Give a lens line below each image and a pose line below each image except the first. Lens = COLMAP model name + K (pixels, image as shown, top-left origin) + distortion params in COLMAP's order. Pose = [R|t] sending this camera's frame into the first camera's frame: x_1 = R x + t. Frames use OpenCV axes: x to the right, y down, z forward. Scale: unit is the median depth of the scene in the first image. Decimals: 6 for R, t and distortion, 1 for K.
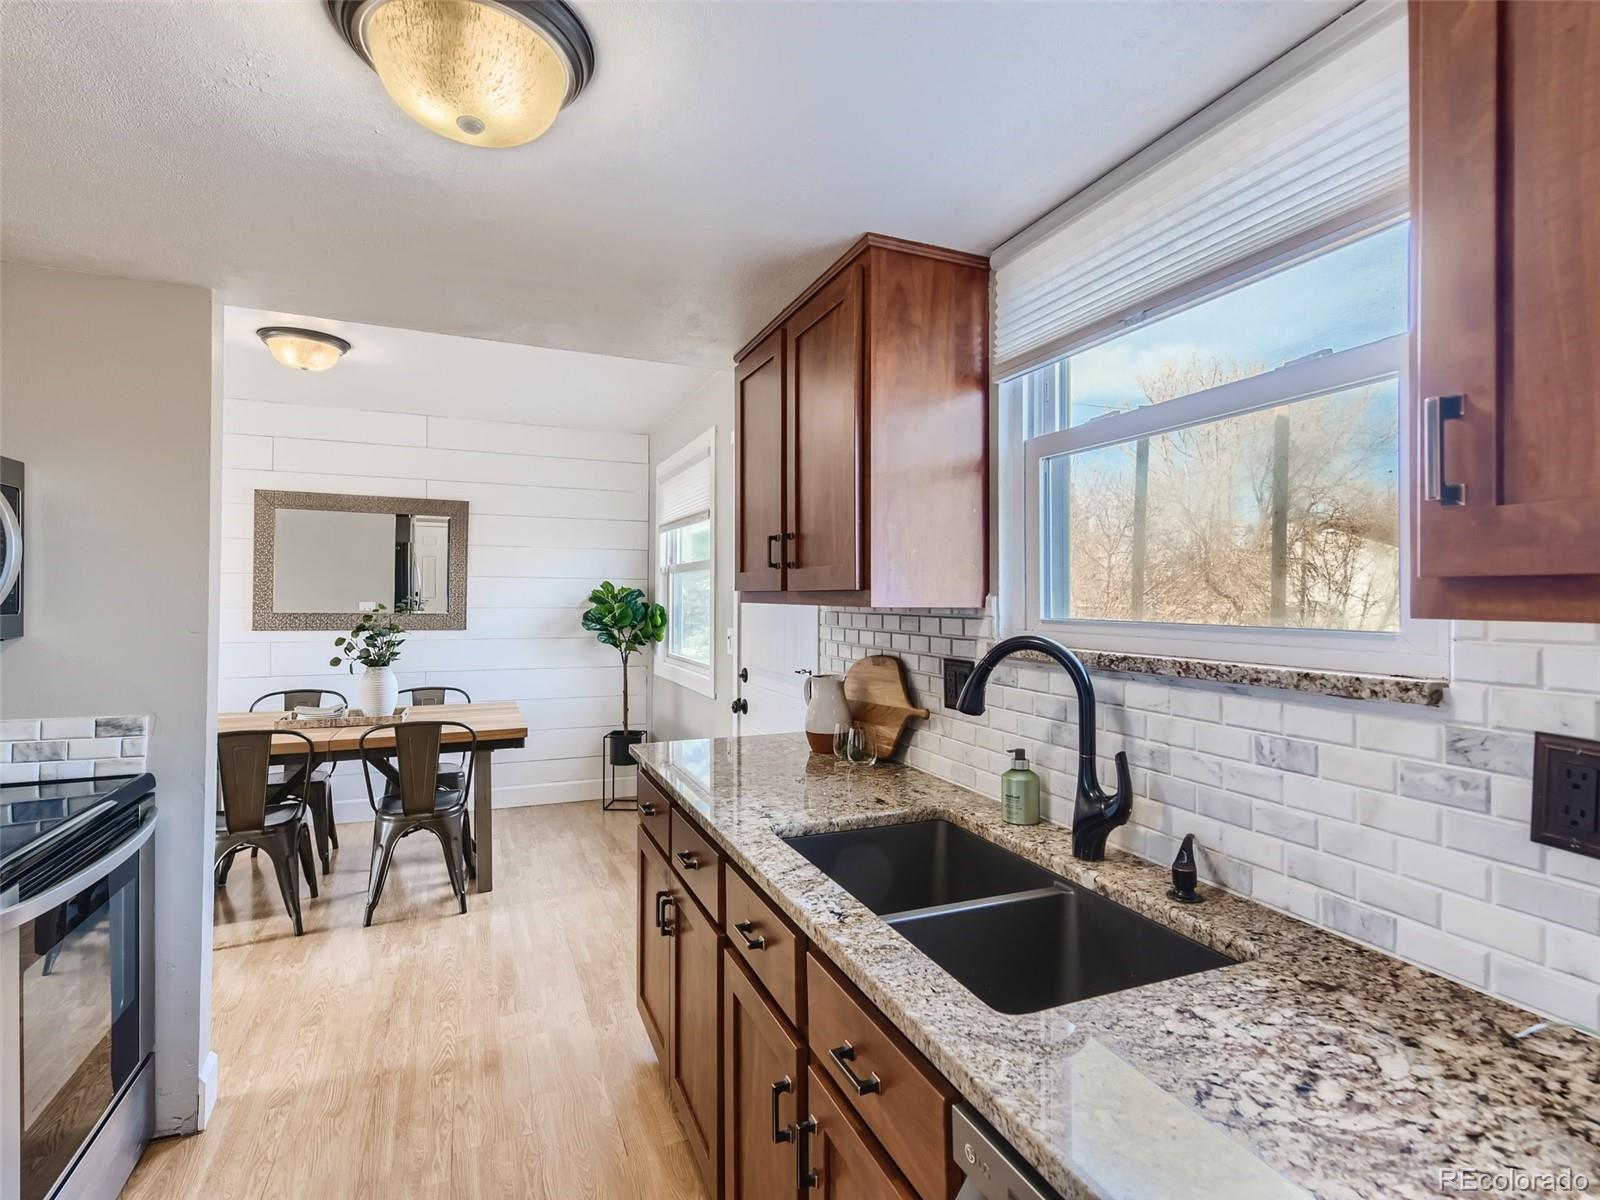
lens RADIAL K [[796.6, 0, 800.0], [0, 796.6, 600.0], [0, 0, 1]] dist [0.016815, 0.000178]
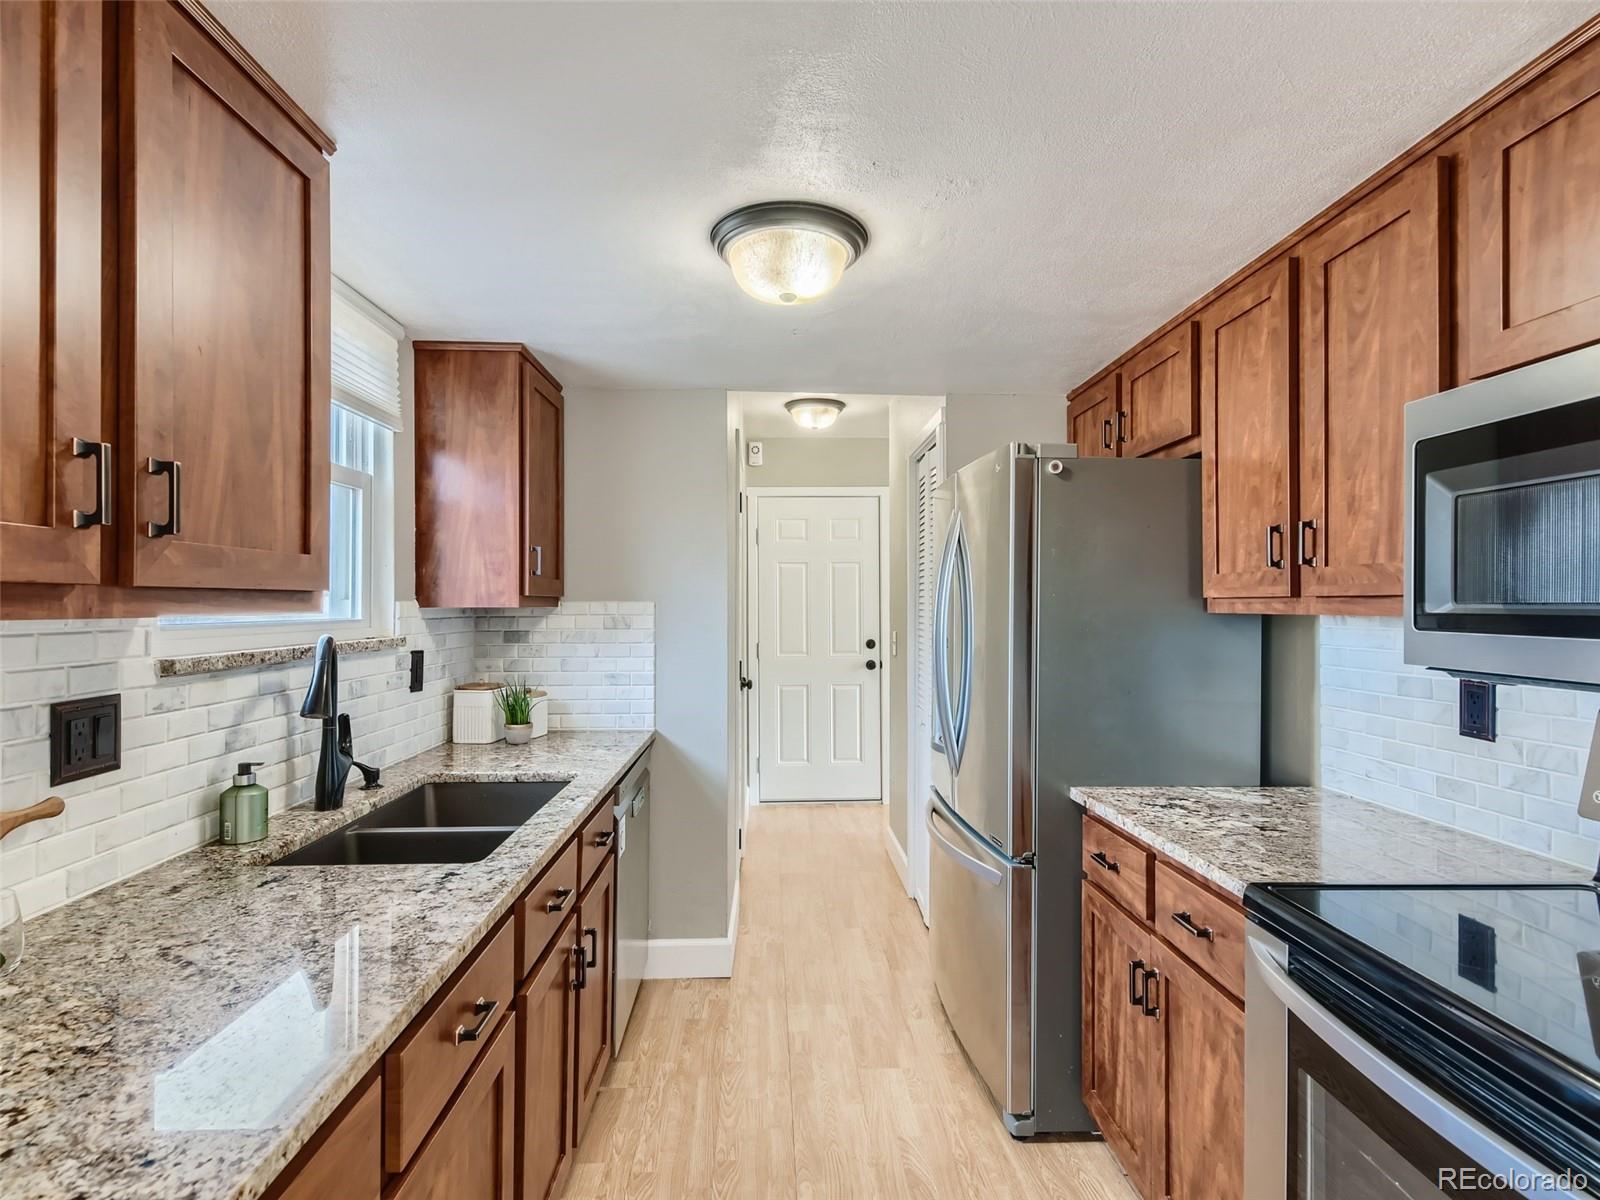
lens RADIAL K [[796.6, 0, 800.0], [0, 796.6, 600.0], [0, 0, 1]] dist [0.016815, 0.000178]
pose [[-0.938869, -0.003282, 0.344260, -0.311668], [-0.002801, 0.999994, 0.001895, -0.003518], [-0.344264, 0.000815, -0.938873, 0.787072]]
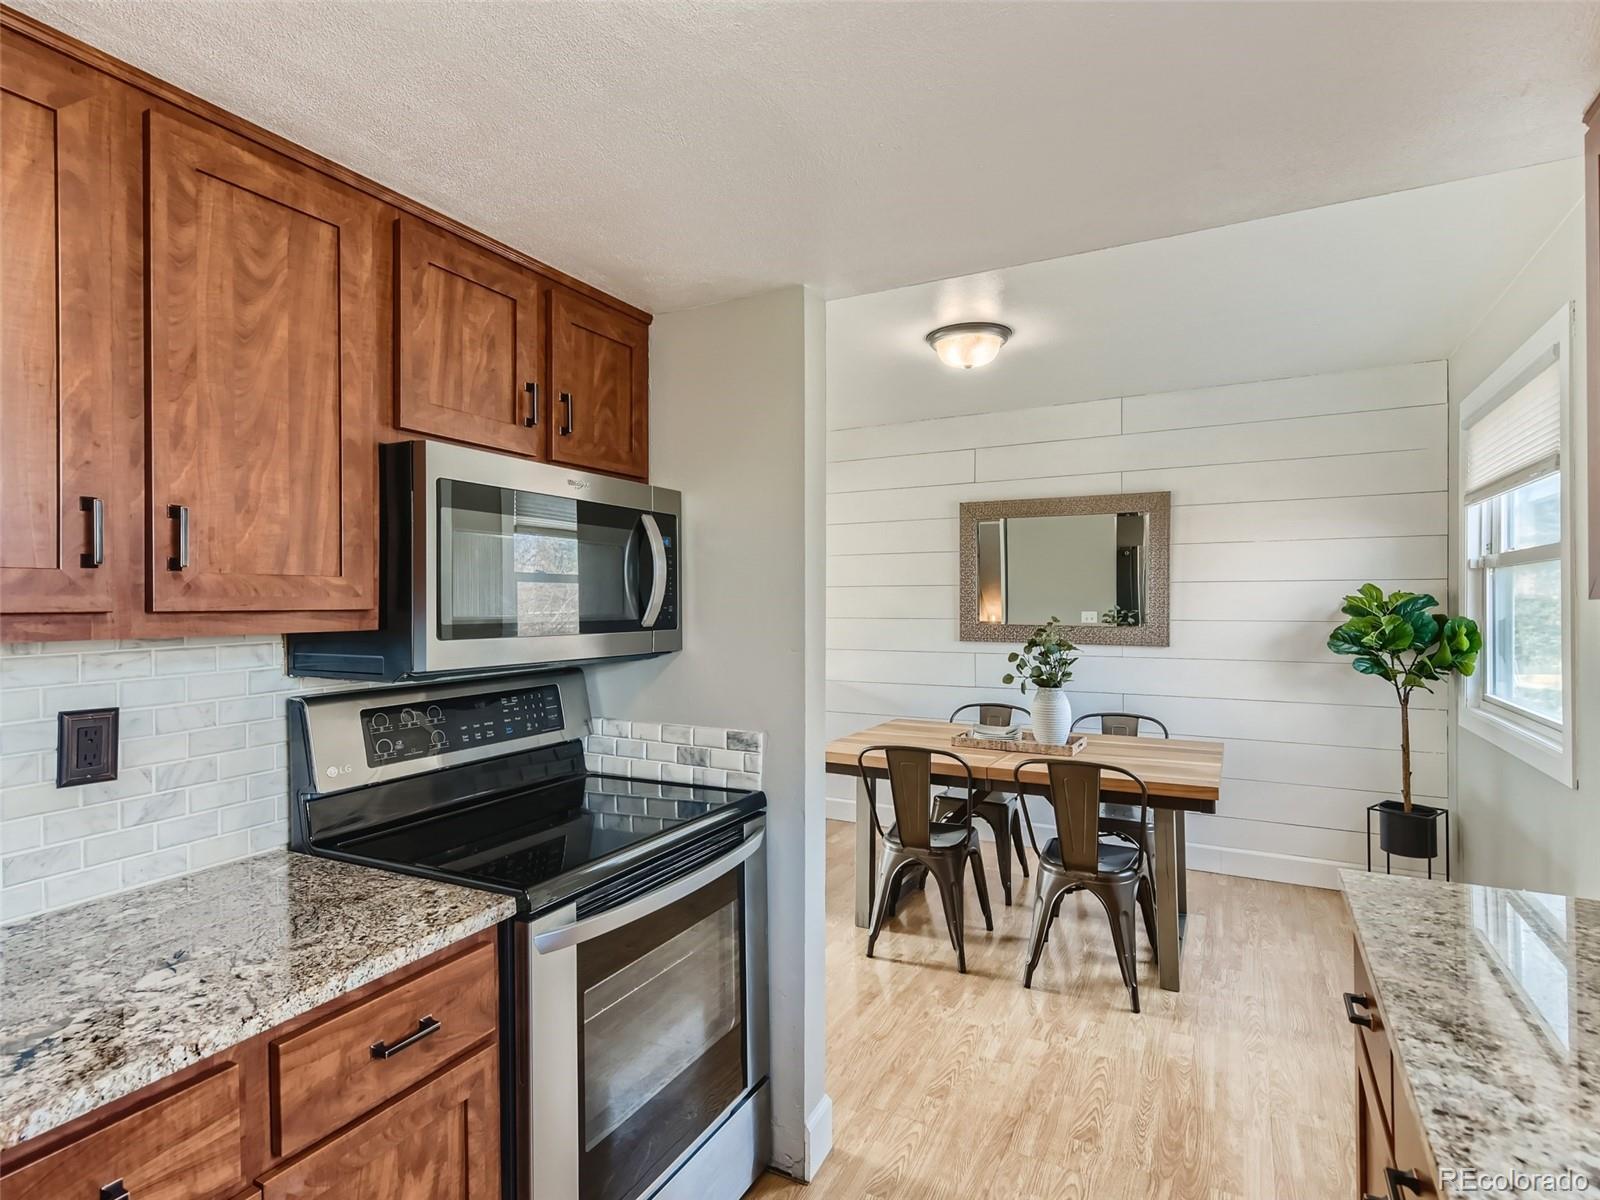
lens RADIAL K [[825.2, 0, 800.0], [0, 825.2, 600.0], [0, 0, 1]] dist [0.019414, -0.000657]
pose [[0.633620, -0.009975, -0.773580, 0.005578], [0.003980, 0.999946, -0.009634, -0.006099], [0.773635, 0.003026, 0.633625, 0.225680]]
